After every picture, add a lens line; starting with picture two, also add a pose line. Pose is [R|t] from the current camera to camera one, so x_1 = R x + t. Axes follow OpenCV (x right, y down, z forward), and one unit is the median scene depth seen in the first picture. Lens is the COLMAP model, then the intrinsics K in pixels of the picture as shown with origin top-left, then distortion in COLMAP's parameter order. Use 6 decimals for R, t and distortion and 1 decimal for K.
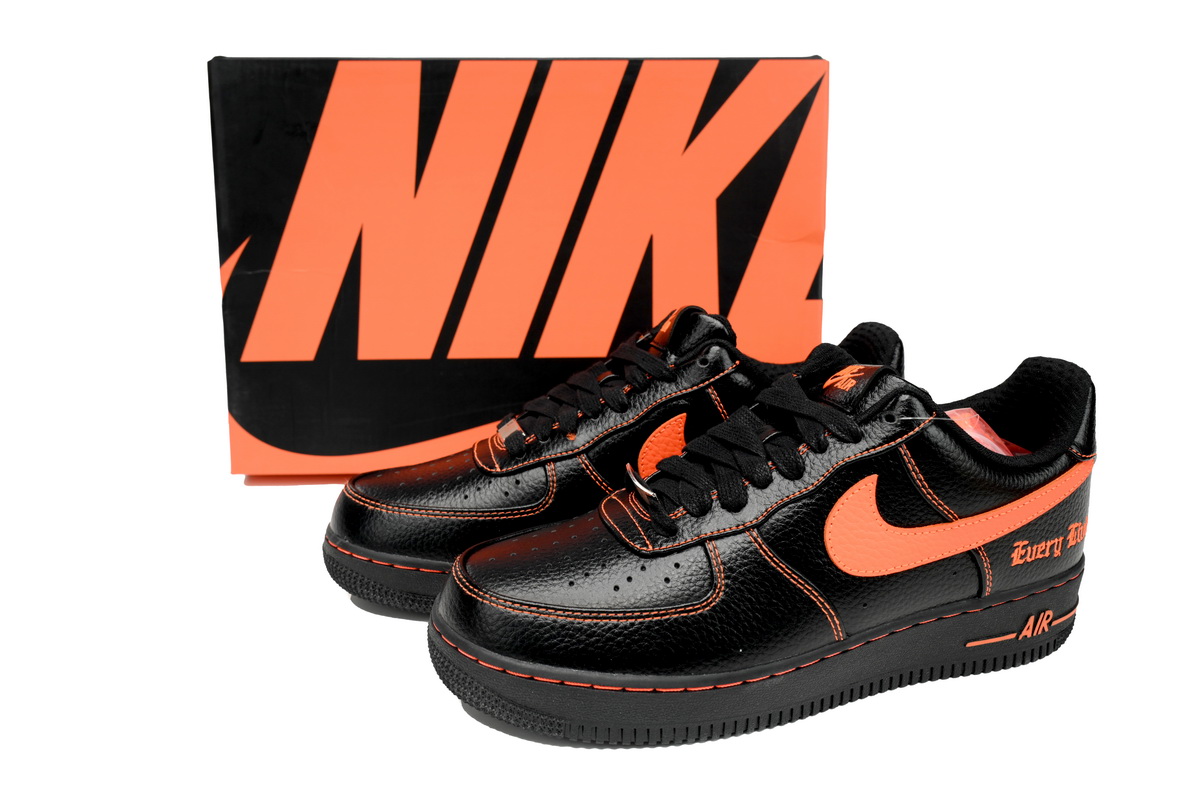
lens RADIAL K [[1143.7, 0, 600.0], [0, 1143.7, 400.0], [0, 0, 1]] dist [0.103217, -0.003123]
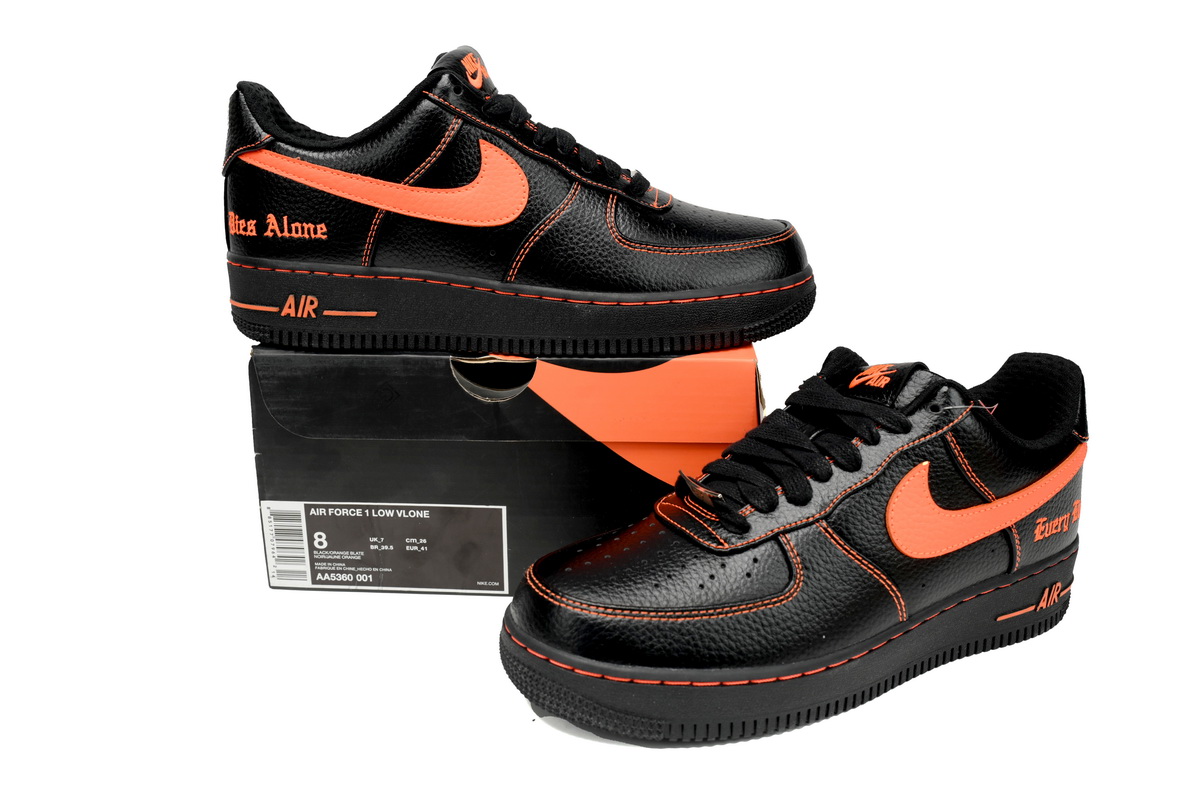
lens RADIAL K [[1143.7, 0, 600.0], [0, 1143.7, 400.0], [0, 0, 1]] dist [0.103217, -0.003123]
pose [[0.979365, -0.045732, 0.196857, -0.263886], [0.055466, 0.997481, -0.044219, 0.037982], [-0.194339, 0.054225, 0.979435, 0.007023]]
